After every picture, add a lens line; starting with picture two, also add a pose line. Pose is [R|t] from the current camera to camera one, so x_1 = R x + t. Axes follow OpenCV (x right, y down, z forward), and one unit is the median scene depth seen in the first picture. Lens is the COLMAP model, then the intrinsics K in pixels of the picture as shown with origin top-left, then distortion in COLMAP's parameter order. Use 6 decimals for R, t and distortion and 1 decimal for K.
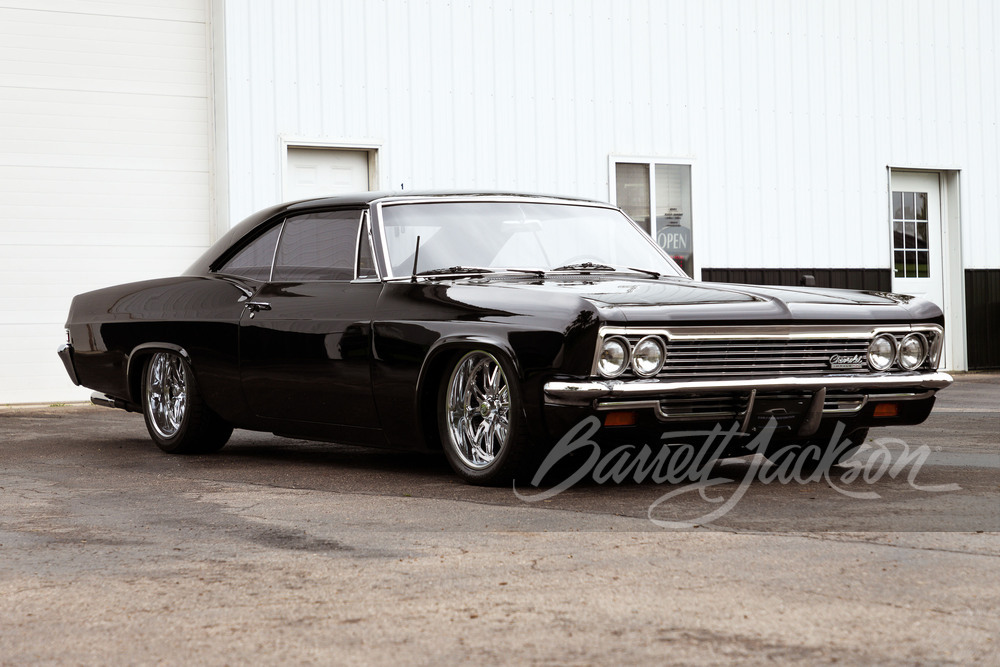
lens RADIAL K [[2029.2, 0, 500.0], [0, 2029.2, 333.5], [0, 0, 1]] dist [-0.074610, 0.014071]
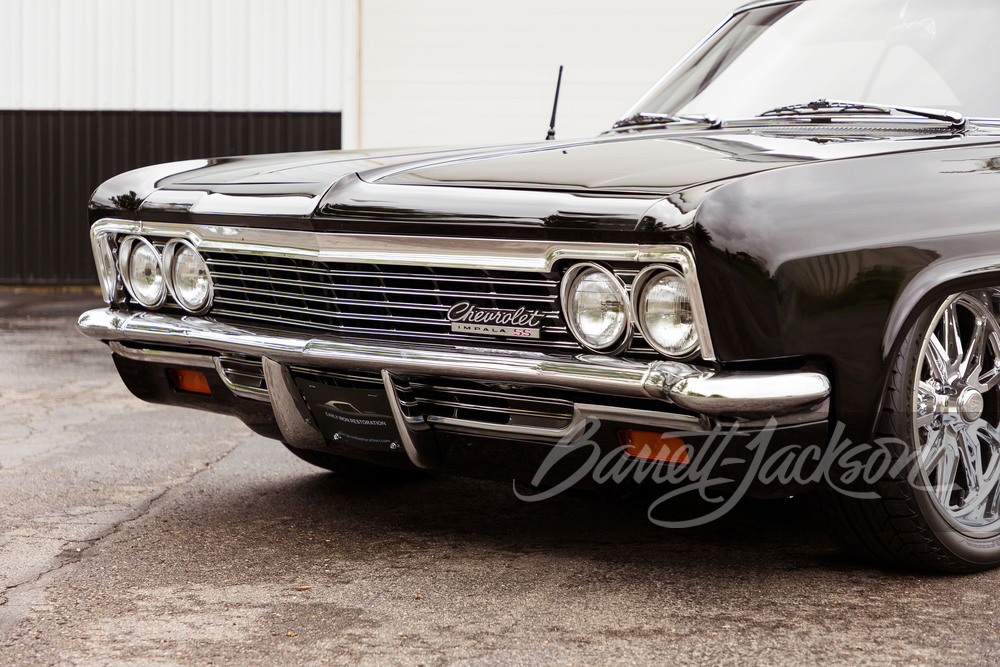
lens RADIAL K [[2029.2, 0, 500.0], [0, 2029.2, 333.5], [0, 0, 1]] dist [-0.074610, 0.014071]
pose [[0.223084, 0.090083, -0.970628, 0.602904], [-0.012500, 0.995903, 0.089555, -0.023106], [0.974719, -0.007845, 0.223296, 0.899069]]
